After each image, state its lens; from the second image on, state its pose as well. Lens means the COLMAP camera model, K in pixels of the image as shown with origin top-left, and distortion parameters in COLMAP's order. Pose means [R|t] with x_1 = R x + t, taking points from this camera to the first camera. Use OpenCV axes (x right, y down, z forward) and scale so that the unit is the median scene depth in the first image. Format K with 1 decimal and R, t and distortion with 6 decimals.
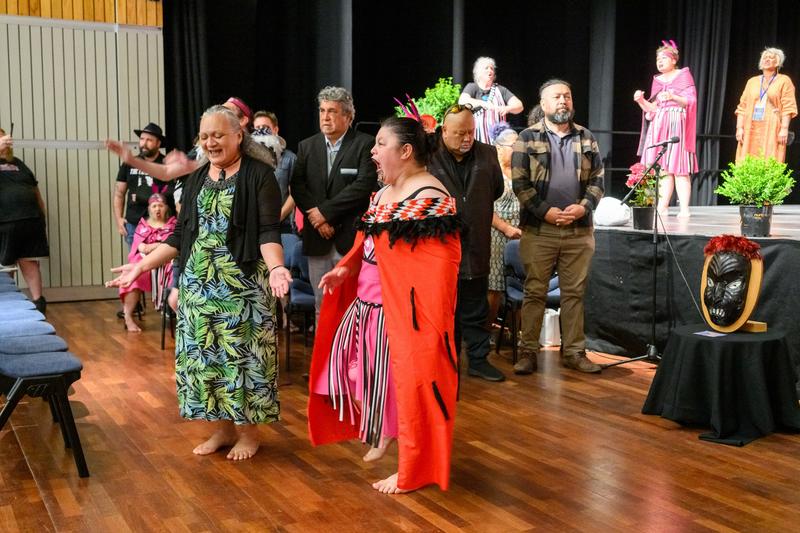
lens RADIAL K [[901.6, 0, 397.2], [0, 901.6, 268.7], [0, 0, 1]] dist [-0.005373, 0.010268]
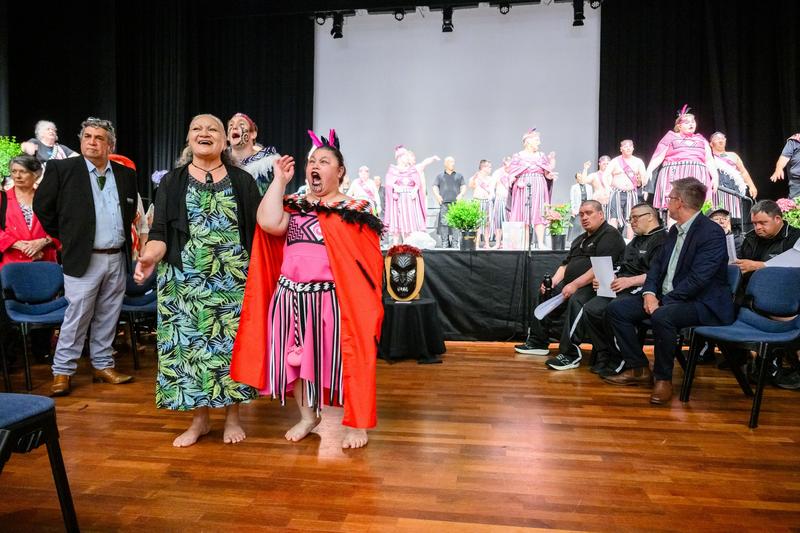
lens RADIAL K [[530.7, 0, 391.9], [0, 530.7, 265.2], [0, 0, 1]] dist [-0.006895, -0.000949]
pose [[0.613128, -0.031445, 0.789358, -0.345826], [0.073166, 0.997173, -0.017107, 0.014579], [-0.786588, 0.068243, 0.613695, 0.314394]]
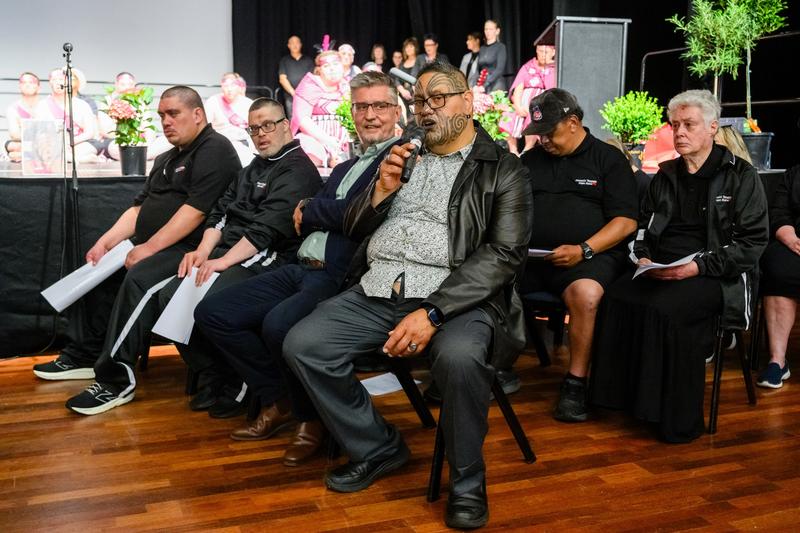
lens RADIAL K [[857.6, 0, 398.2], [0, 857.6, 264.4], [0, 0, 1]] dist [0.000059, 0.010664]
pose [[0.118307, -0.138078, 0.983330, -0.209641], [0.086488, 0.987954, 0.128322, -0.004937], [-0.989203, 0.069865, 0.128824, 0.309063]]
